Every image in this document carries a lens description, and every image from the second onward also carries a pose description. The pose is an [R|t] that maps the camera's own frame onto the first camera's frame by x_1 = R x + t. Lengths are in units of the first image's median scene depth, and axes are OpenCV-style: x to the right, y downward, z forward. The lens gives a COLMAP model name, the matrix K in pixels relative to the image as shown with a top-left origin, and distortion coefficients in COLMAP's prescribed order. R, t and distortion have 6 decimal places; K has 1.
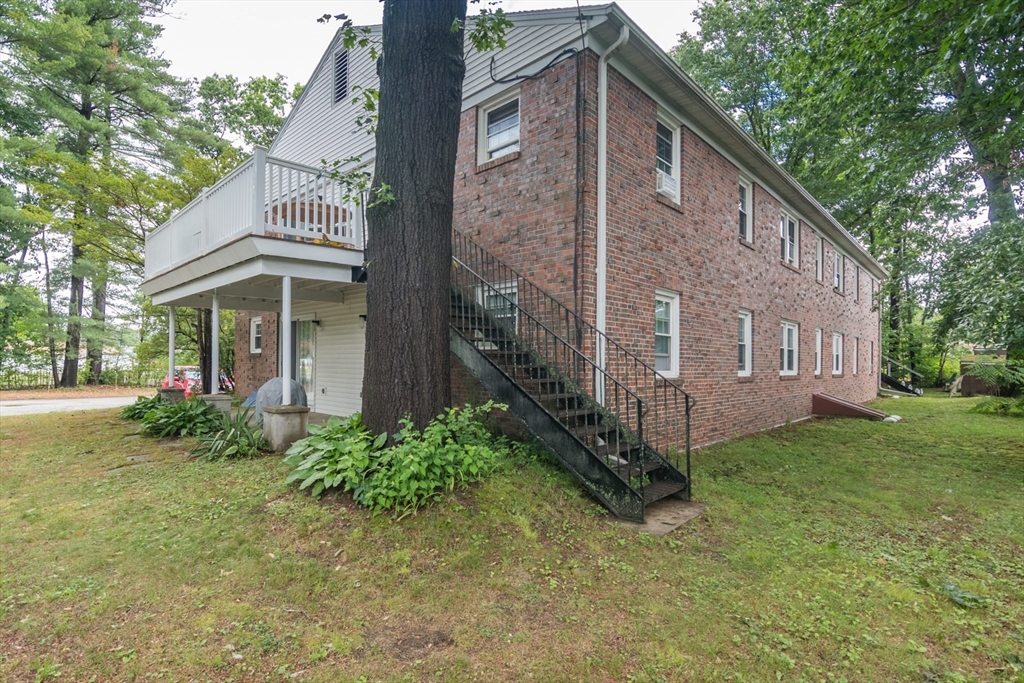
lens RADIAL K [[502.7, 0, 523.0], [0, 502.7, 350.8], [0, 0, 1]] dist [0.013601, -0.001271]
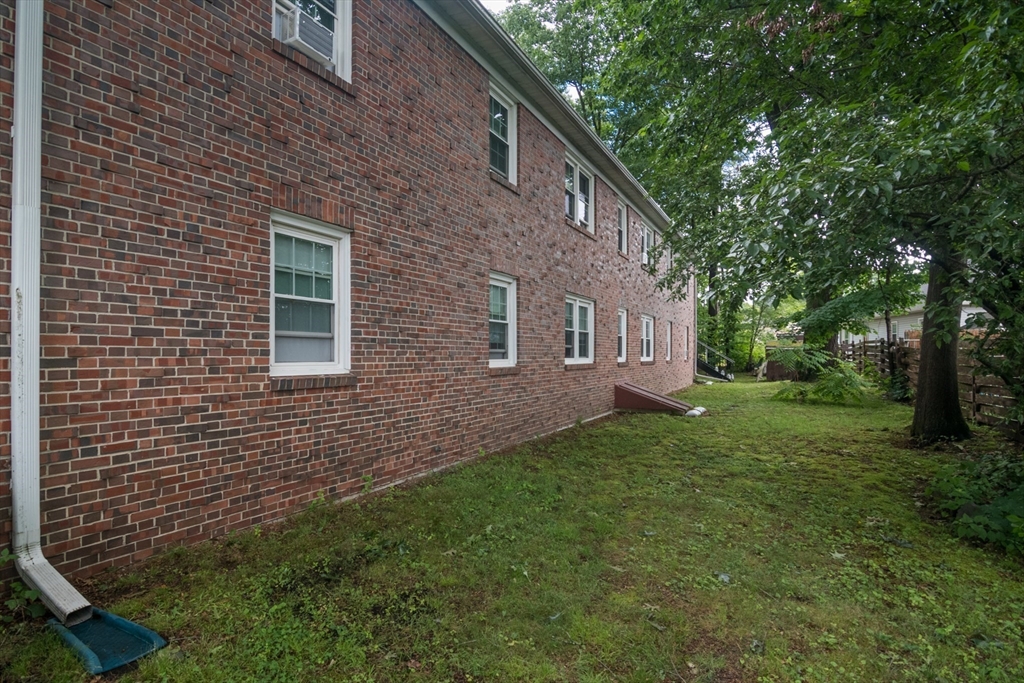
lens RADIAL K [[502.7, 0, 501.8], [0, 502.7, 341.2], [0, 0, 1]] dist [0.013601, -0.001271]
pose [[0.974988, -0.006709, 0.222157, 0.204366], [0.006419, 0.999977, 0.002029, 0.008926], [-0.222165, -0.000552, 0.975009, 0.219933]]
